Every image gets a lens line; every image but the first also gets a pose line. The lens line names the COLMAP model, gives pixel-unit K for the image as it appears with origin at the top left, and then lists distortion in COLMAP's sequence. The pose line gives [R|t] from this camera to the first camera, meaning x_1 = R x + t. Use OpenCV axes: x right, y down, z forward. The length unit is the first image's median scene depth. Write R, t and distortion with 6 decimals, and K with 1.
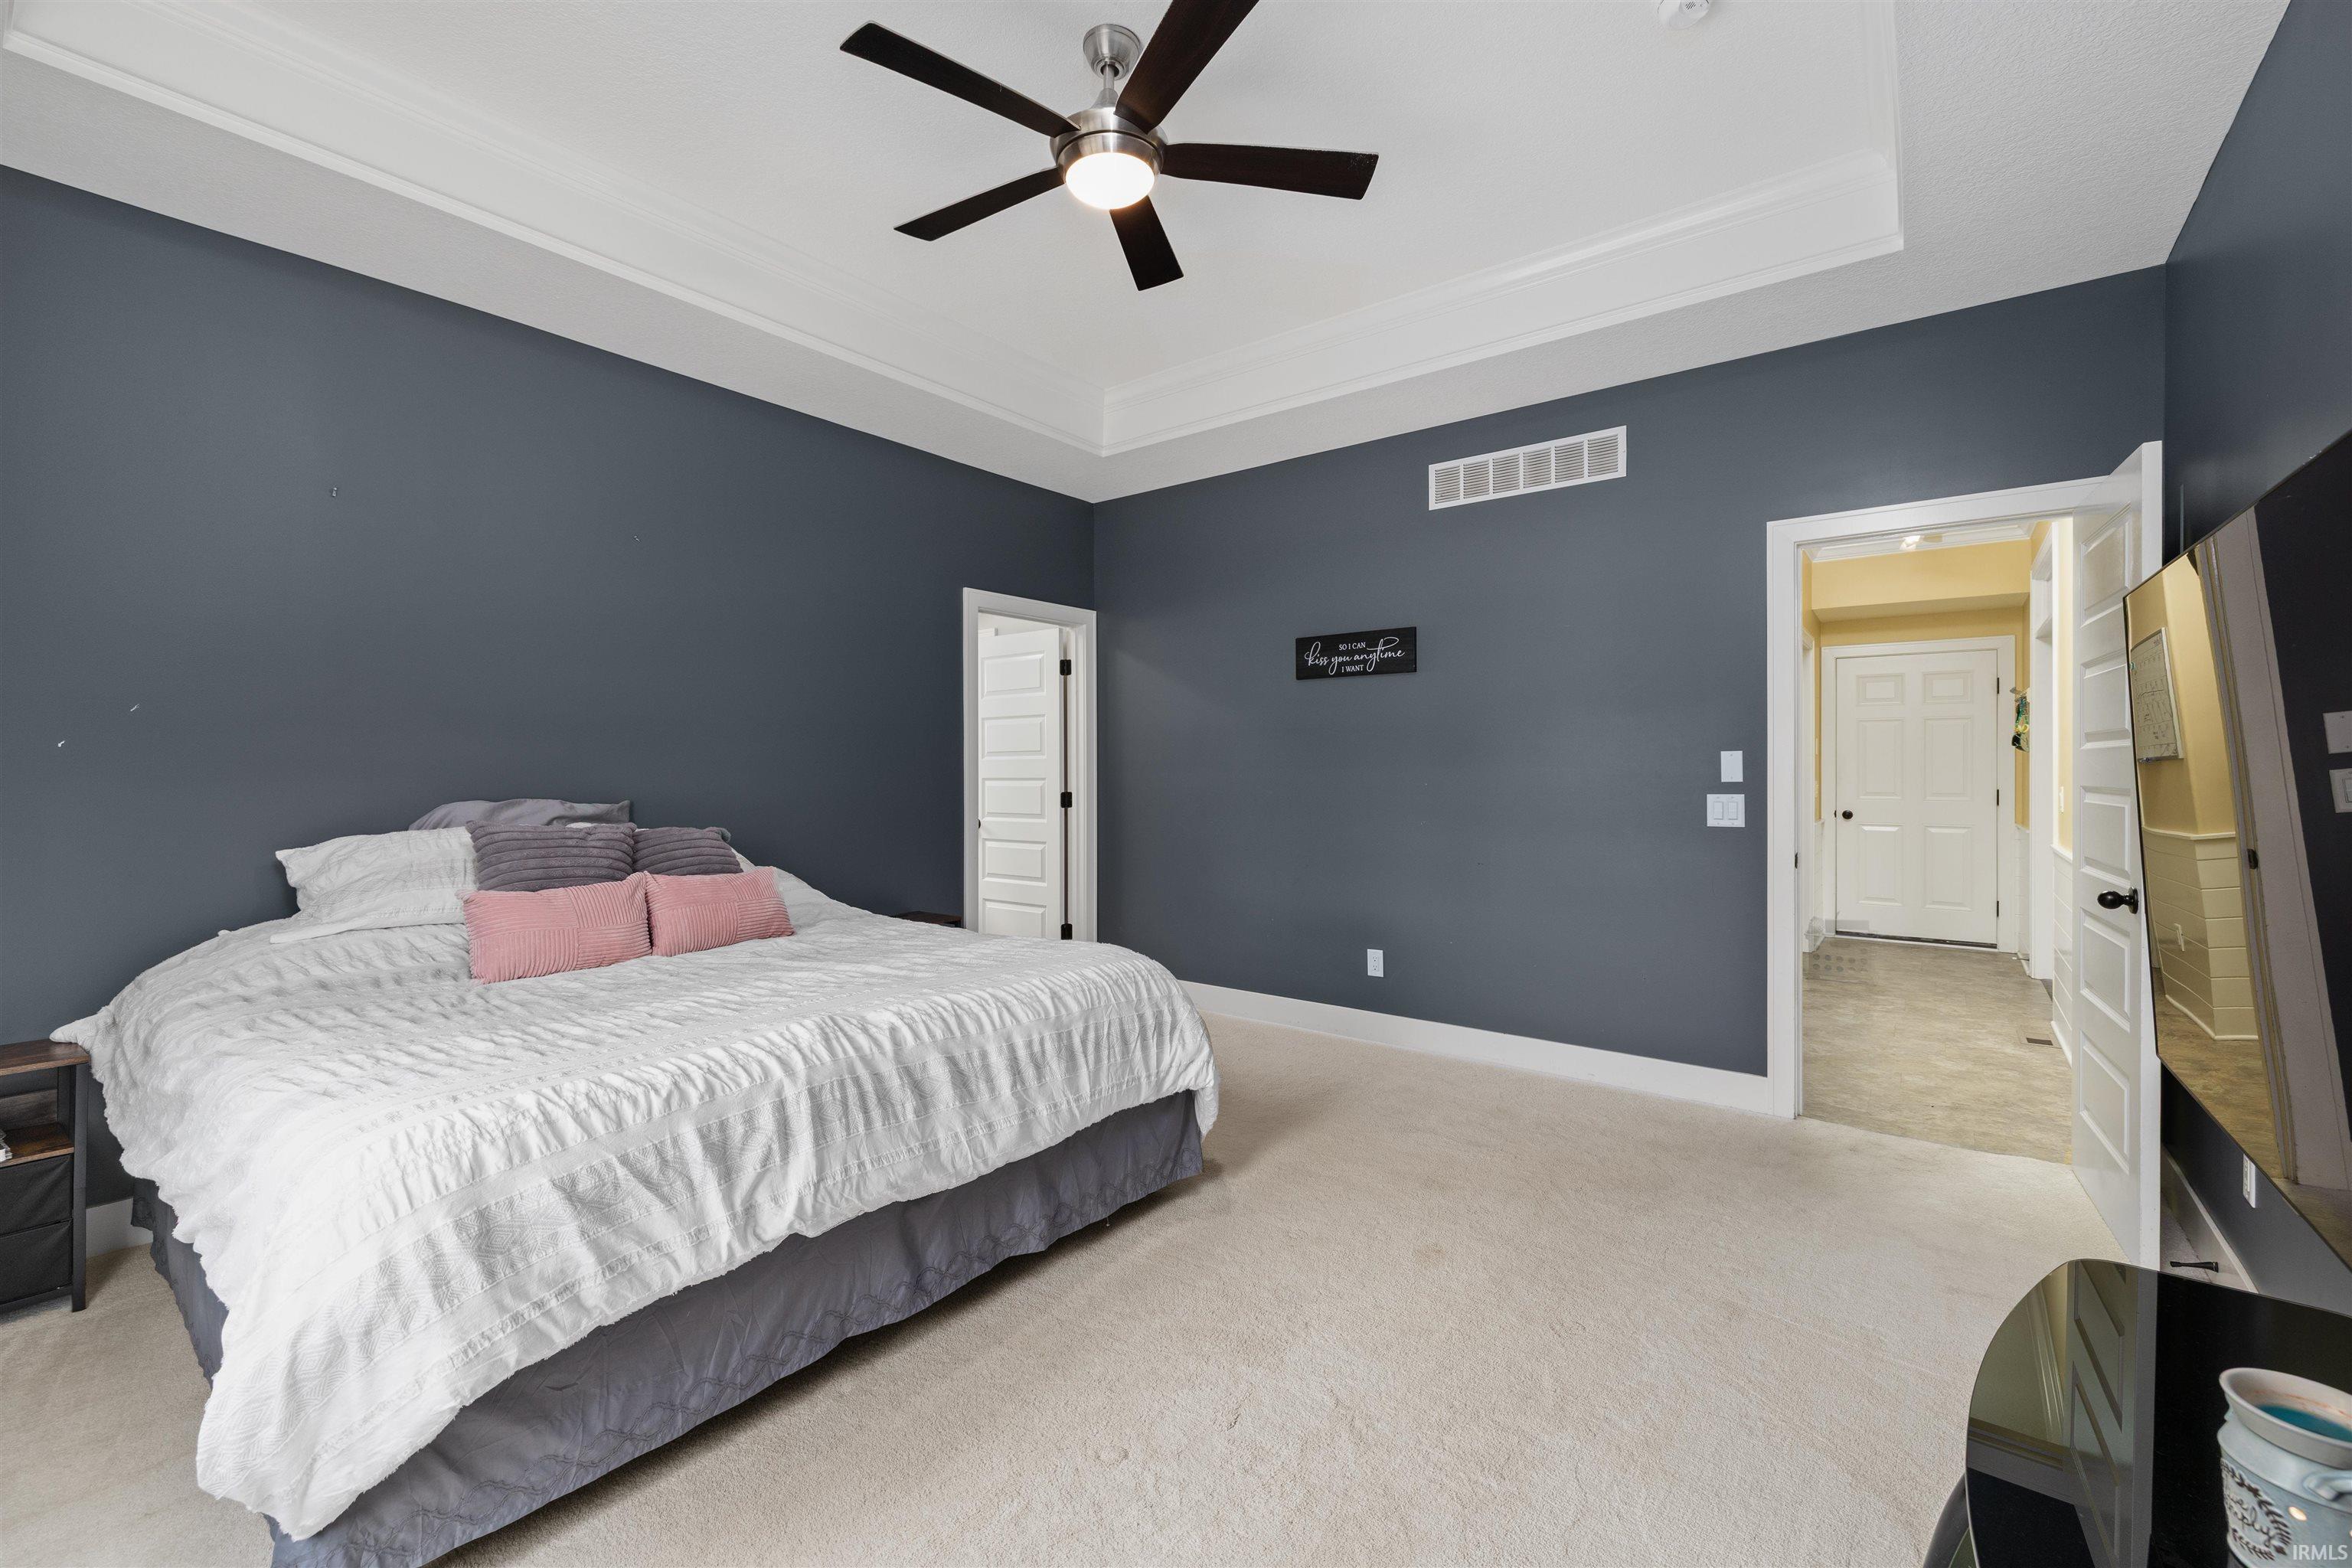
lens RADIAL K [[991.4, 0, 1175.1], [0, 991.4, 771.8], [0, 0, 1]] dist [-0.000173, 0.000196]
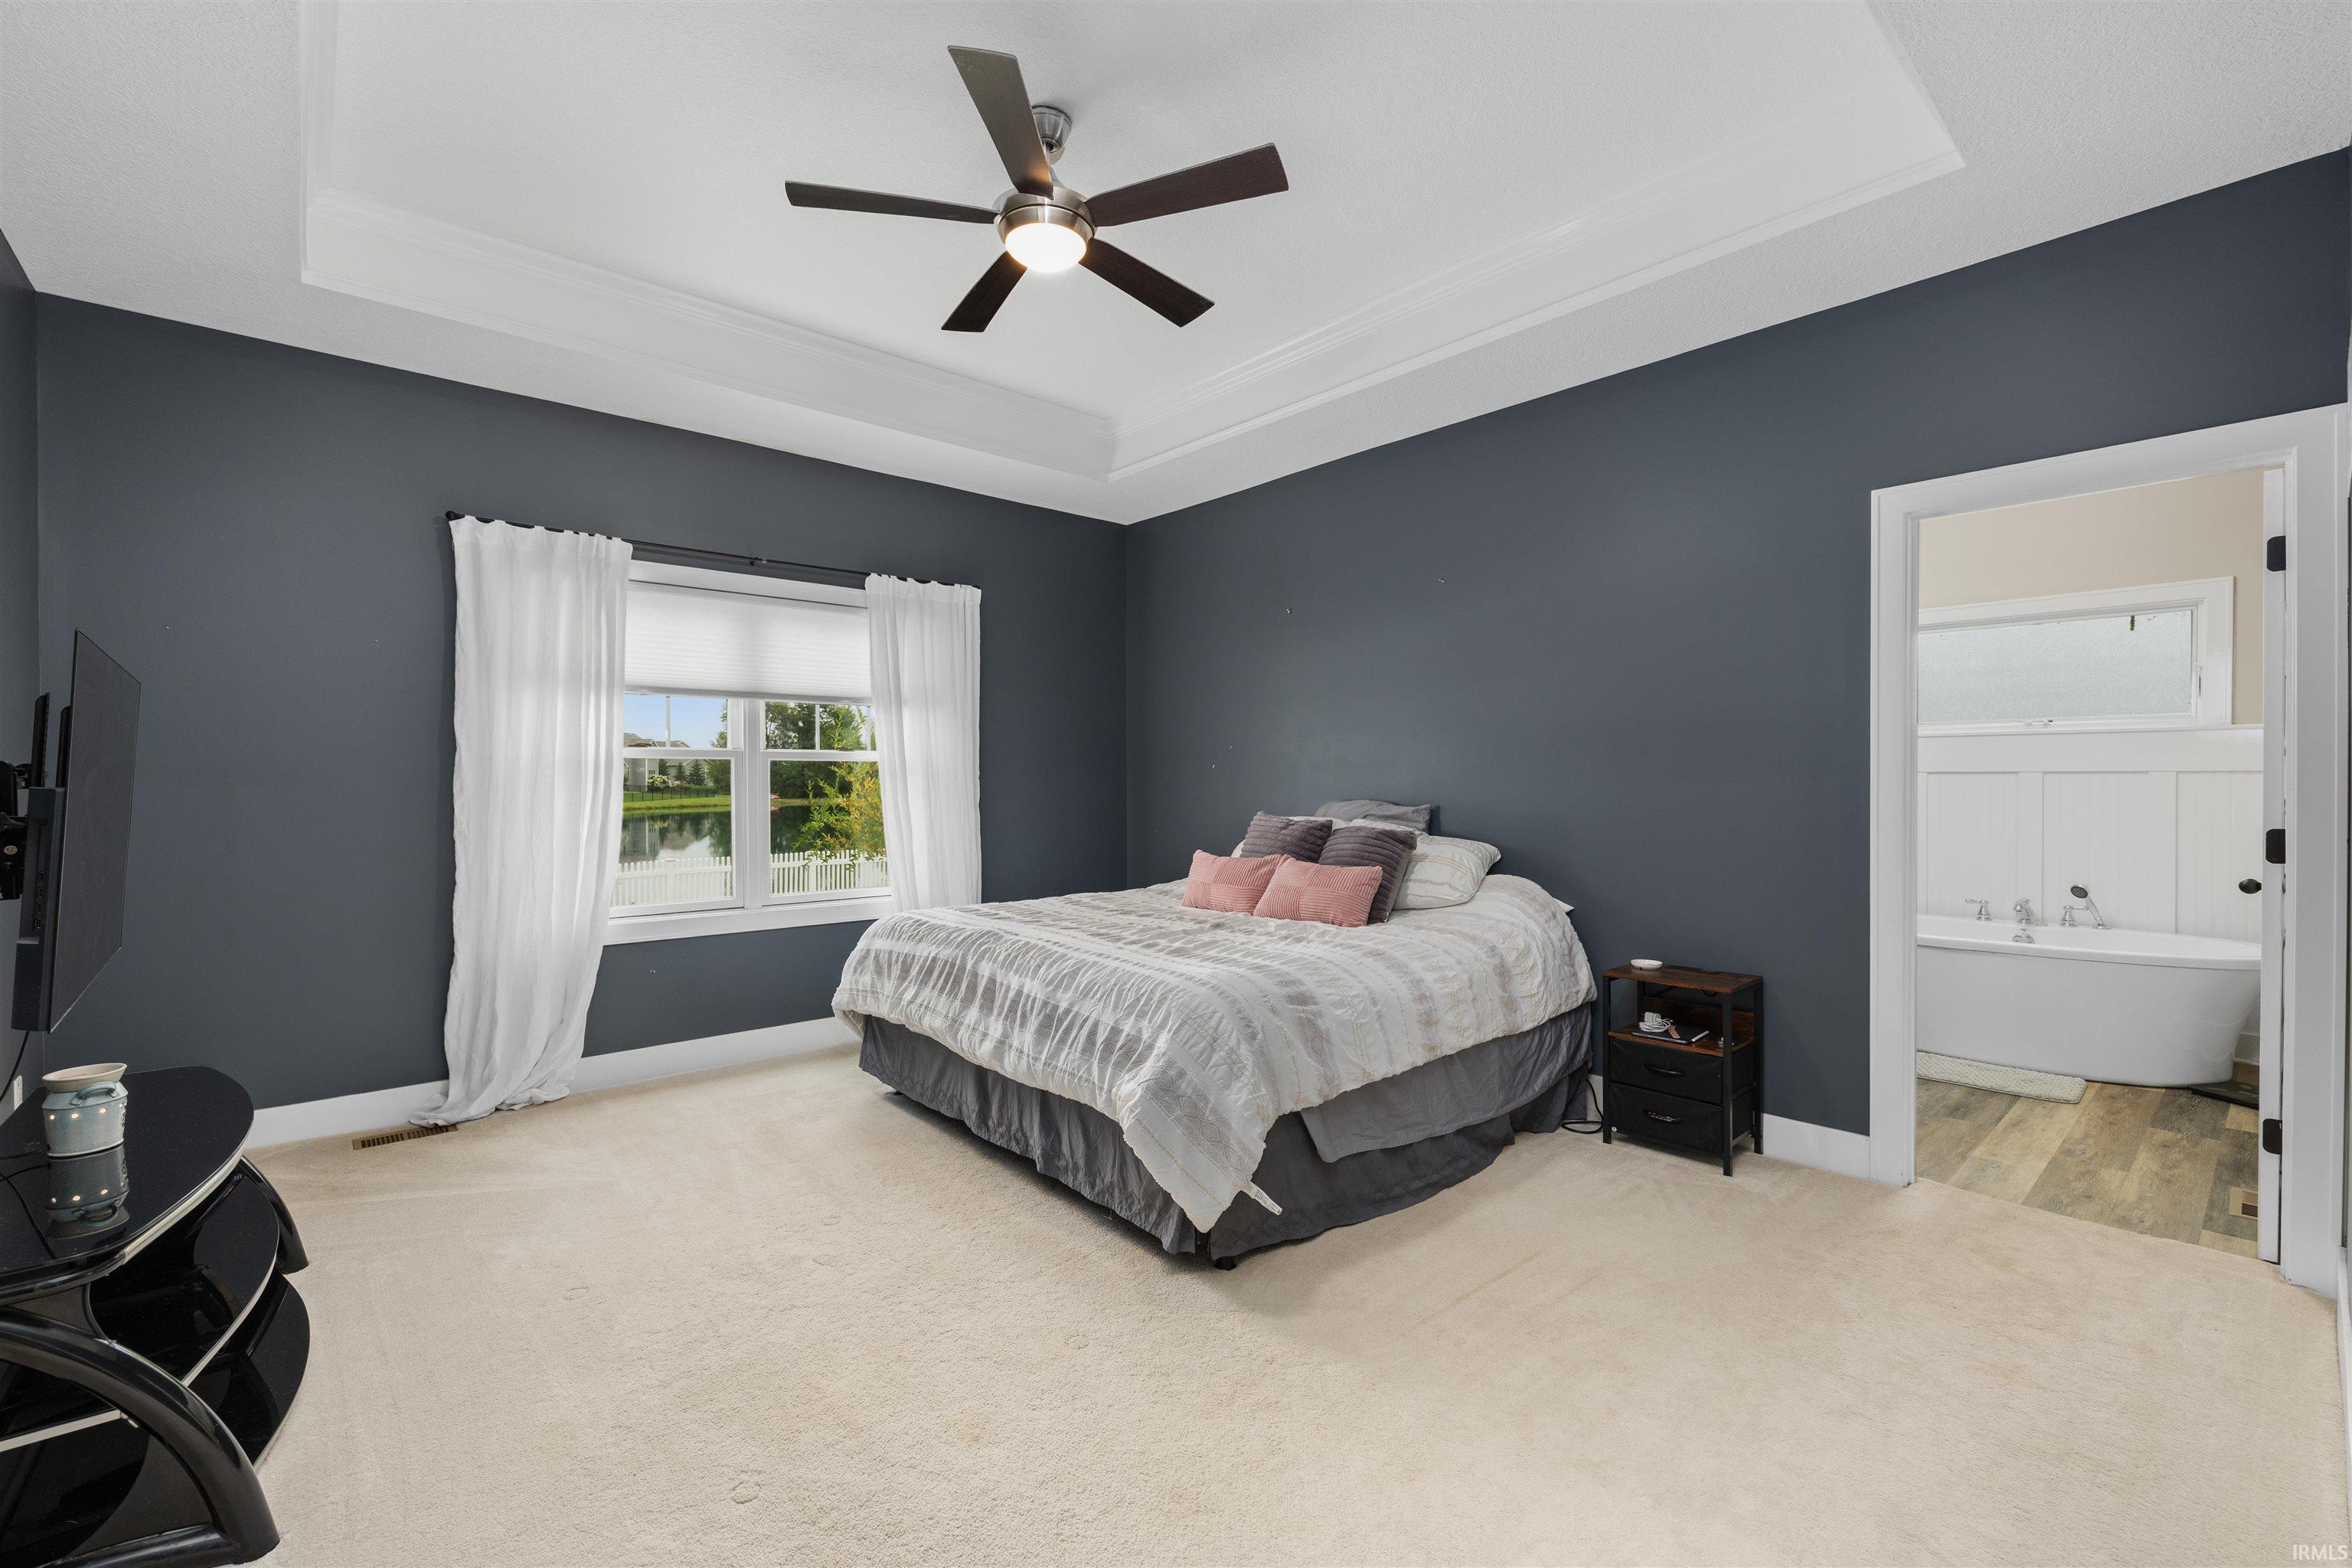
lens RADIAL K [[991.4, 0, 1172.8], [0, 991.4, 783.5], [0, 0, 1]] dist [-0.000173, 0.000196]
pose [[-0.197973, 0.001782, -0.980206, 1.088174], [-0.001548, 0.999997, 0.002131, 0.004170], [0.980206, 0.001939, -0.197970, 1.488241]]
